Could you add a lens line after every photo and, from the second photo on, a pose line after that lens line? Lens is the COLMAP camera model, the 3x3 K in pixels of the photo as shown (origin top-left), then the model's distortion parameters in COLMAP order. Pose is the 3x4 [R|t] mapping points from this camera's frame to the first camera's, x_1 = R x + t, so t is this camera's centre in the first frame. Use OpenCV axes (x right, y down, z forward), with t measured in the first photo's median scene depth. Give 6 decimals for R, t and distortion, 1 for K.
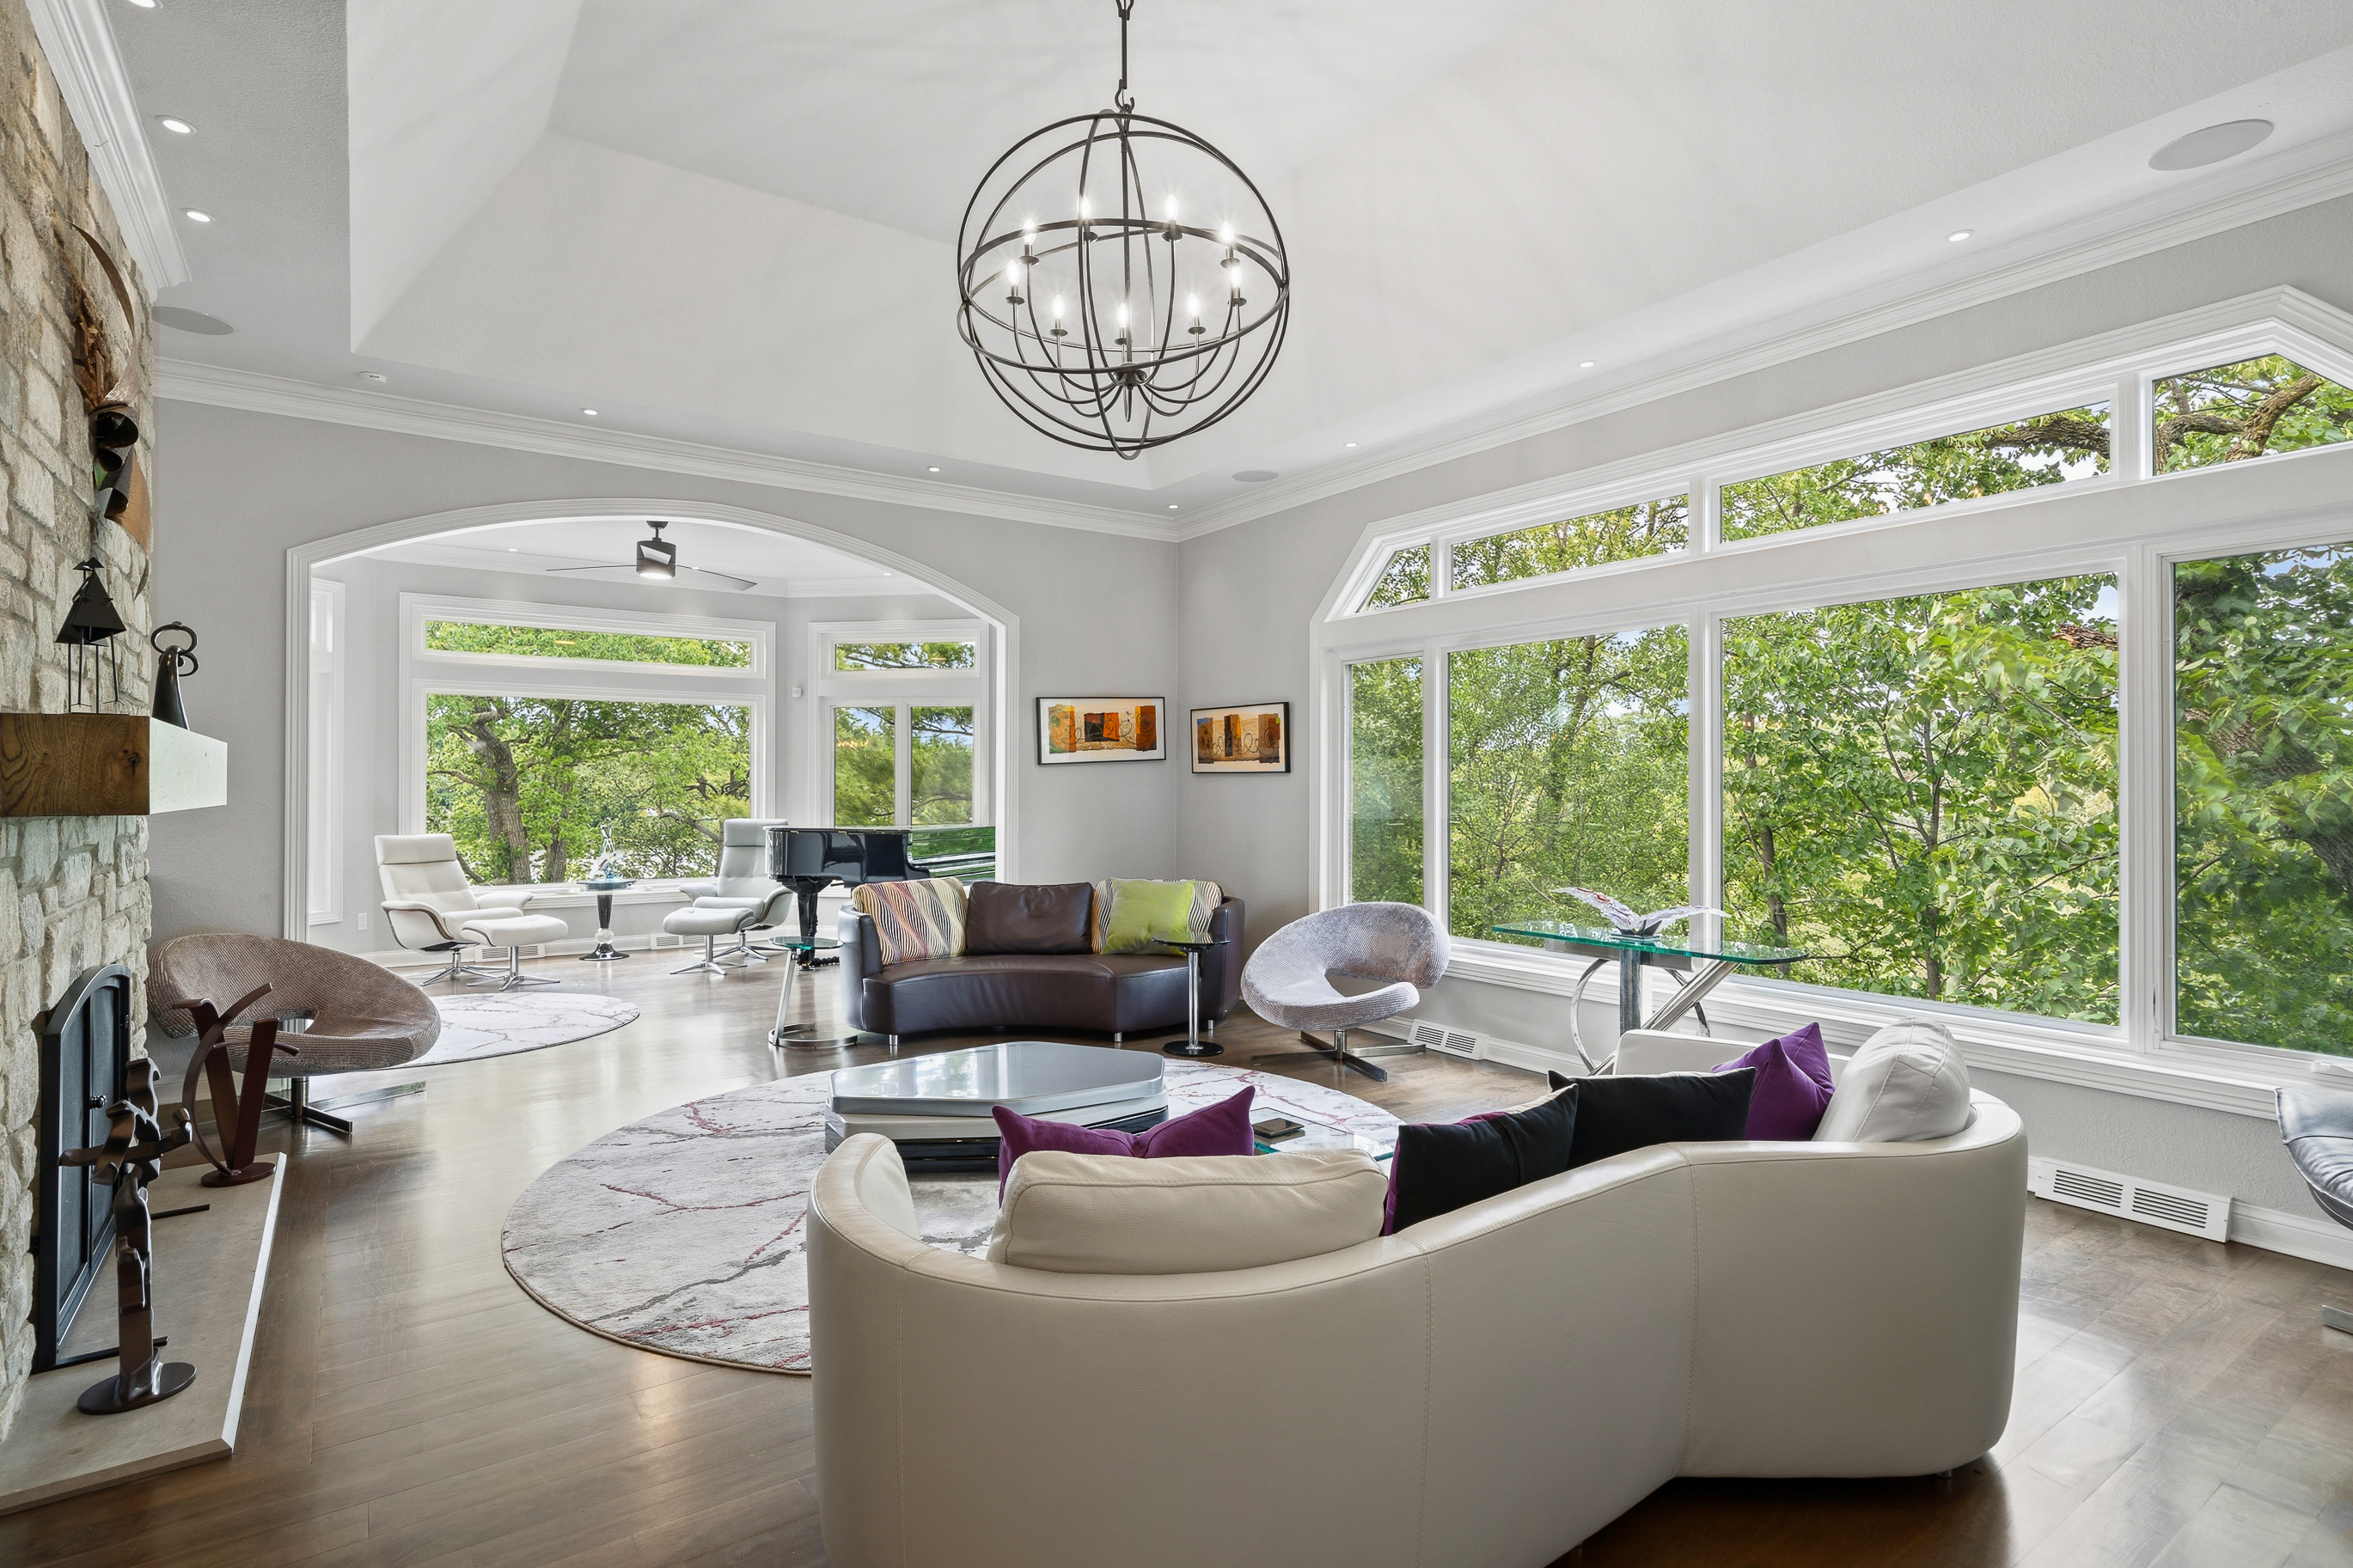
lens RADIAL K [[1158.8, 0, 1176.5], [0, 1158.8, 784.0], [0, 0, 1]] dist [-0.003159, -0.000207]
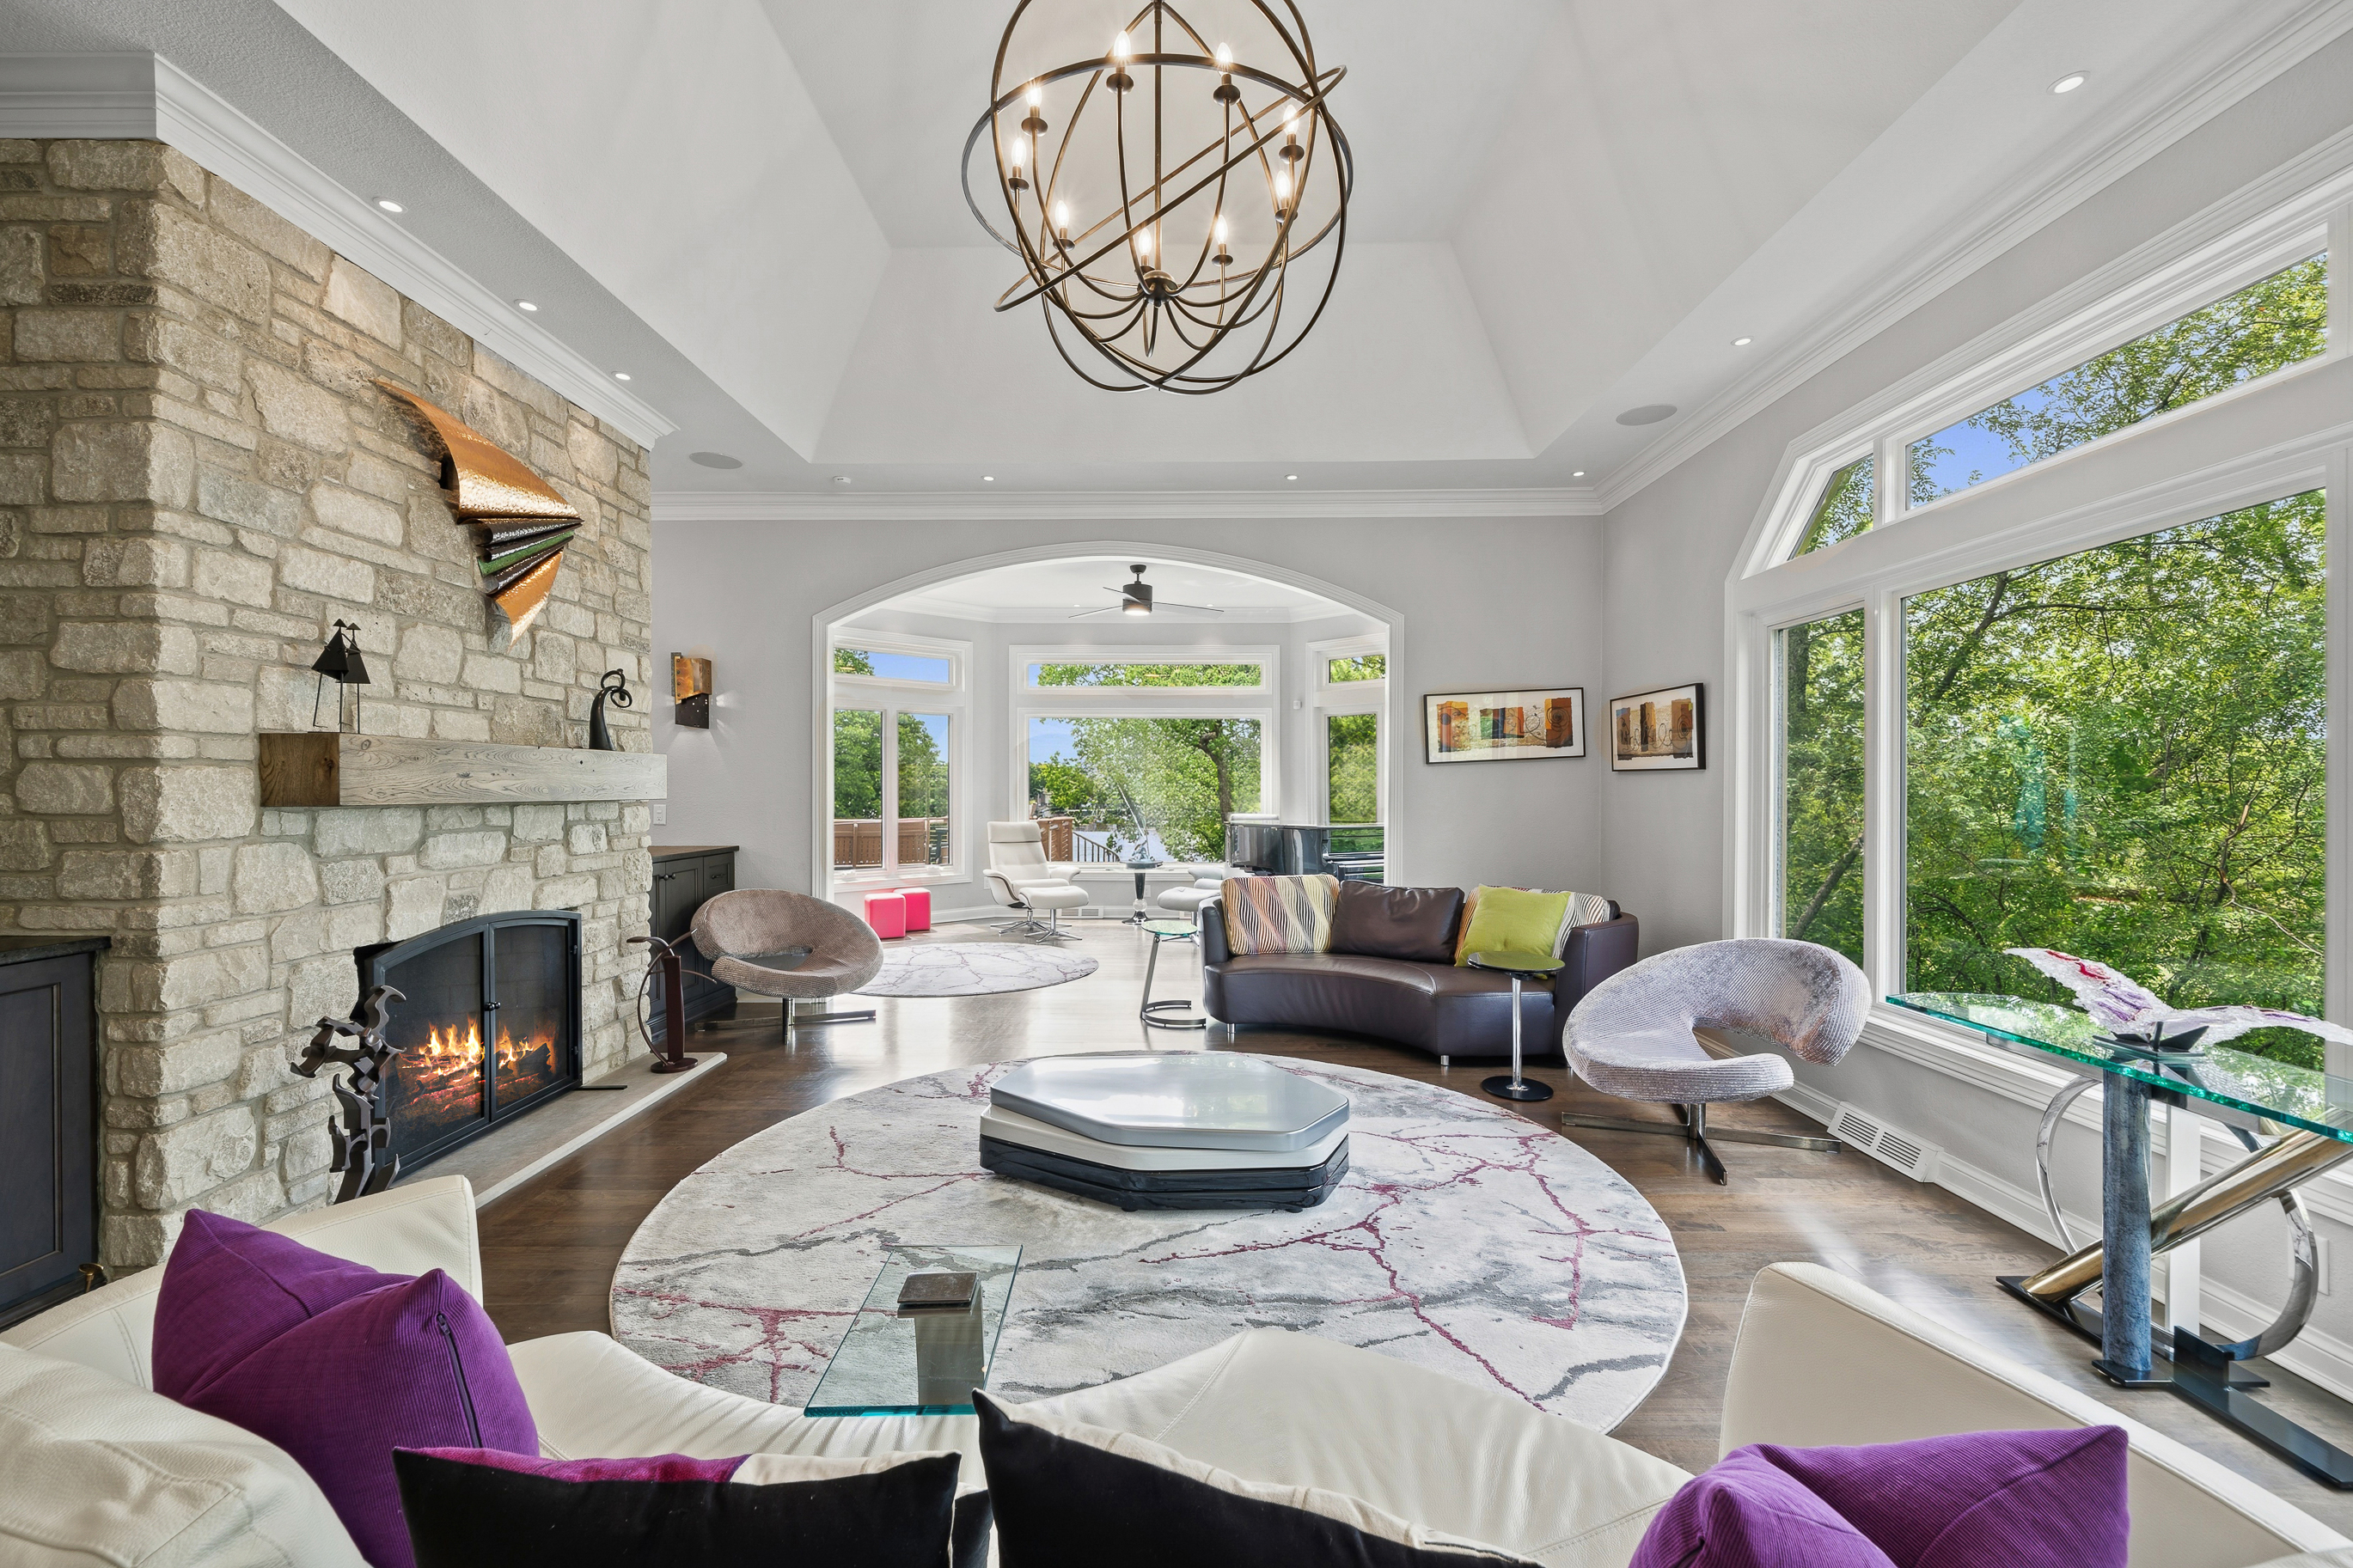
lens RADIAL K [[963.4, 0, 1176.5], [0, 963.4, 784.0], [0, 0, 1]] dist [-0.001366, -0.000161]
pose [[0.812878, -0.001526, -0.582432, 0.197215], [0.001161, 0.999999, -0.000999, 0.001024], [0.582432, 0.000136, 0.812879, 0.232959]]
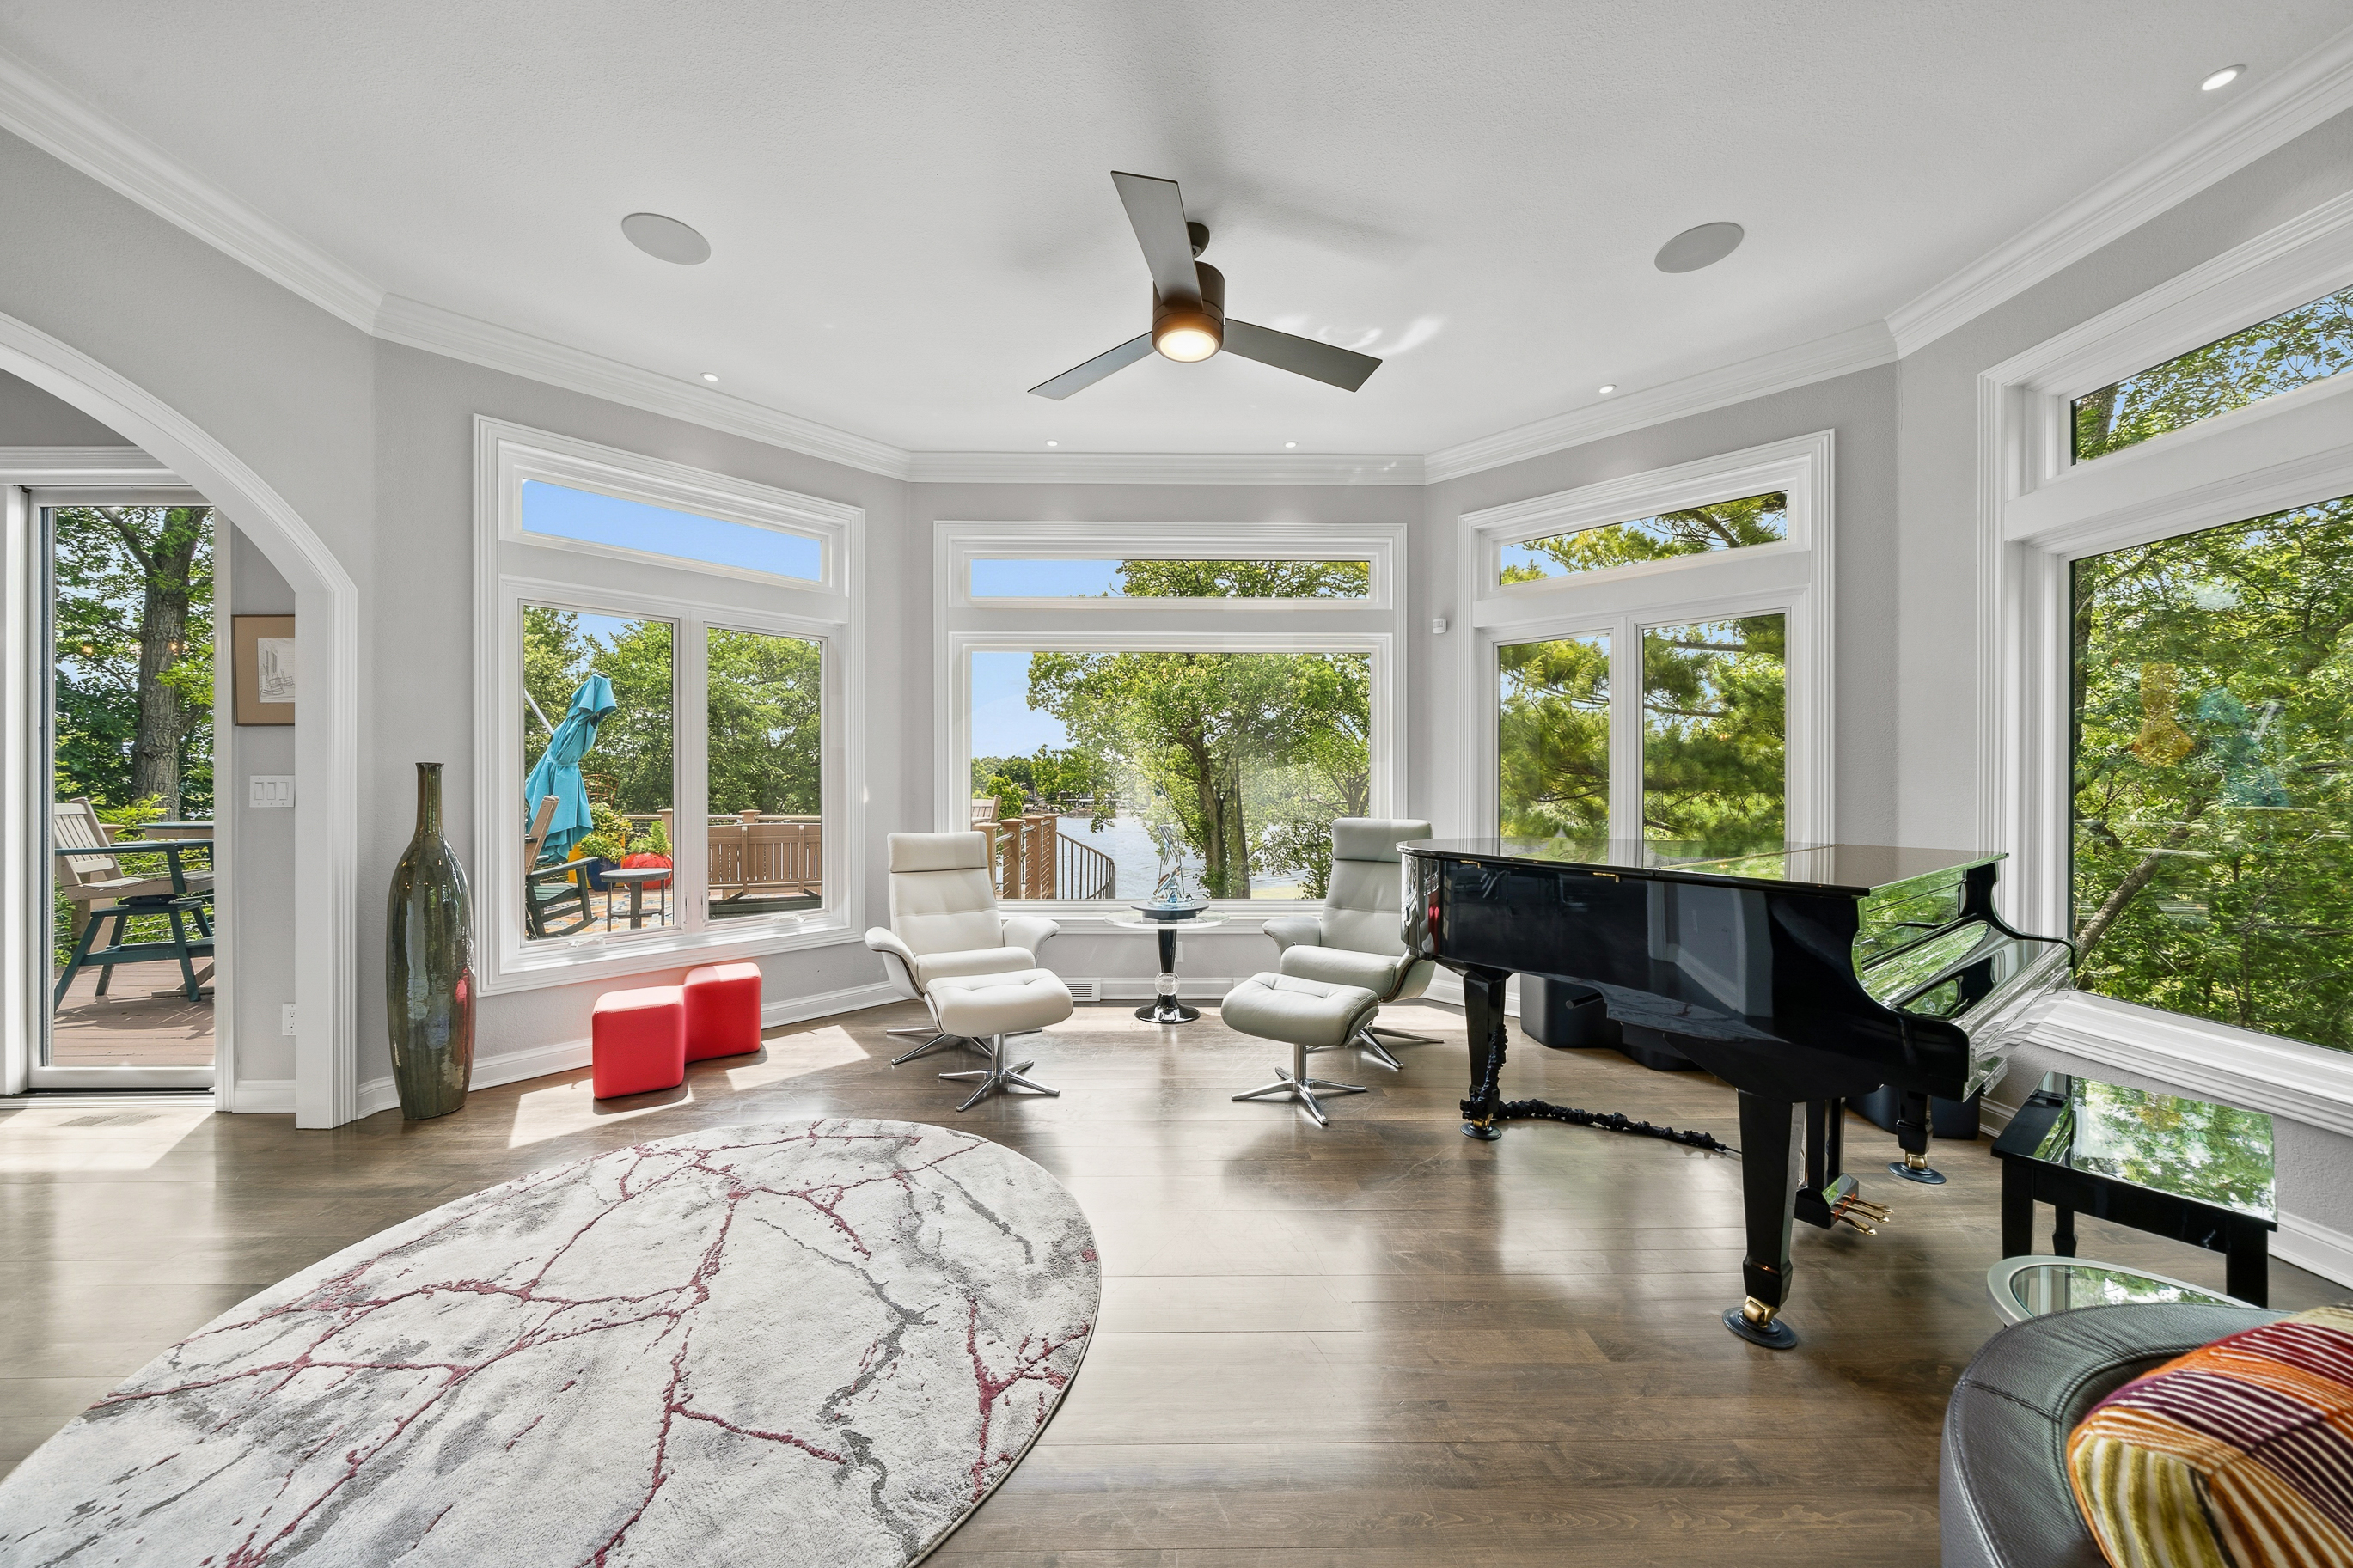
lens RADIAL K [[801.4, 0, 1176.5], [0, 801.4, 784.0], [0, 0, 1]] dist [0.000125, -0.000001]
pose [[0.831065, 0.003382, -0.556166, -0.299192], [0.000342, 0.999978, 0.006591, 0.011215], [0.556176, -0.005668, 0.831045, 0.811509]]
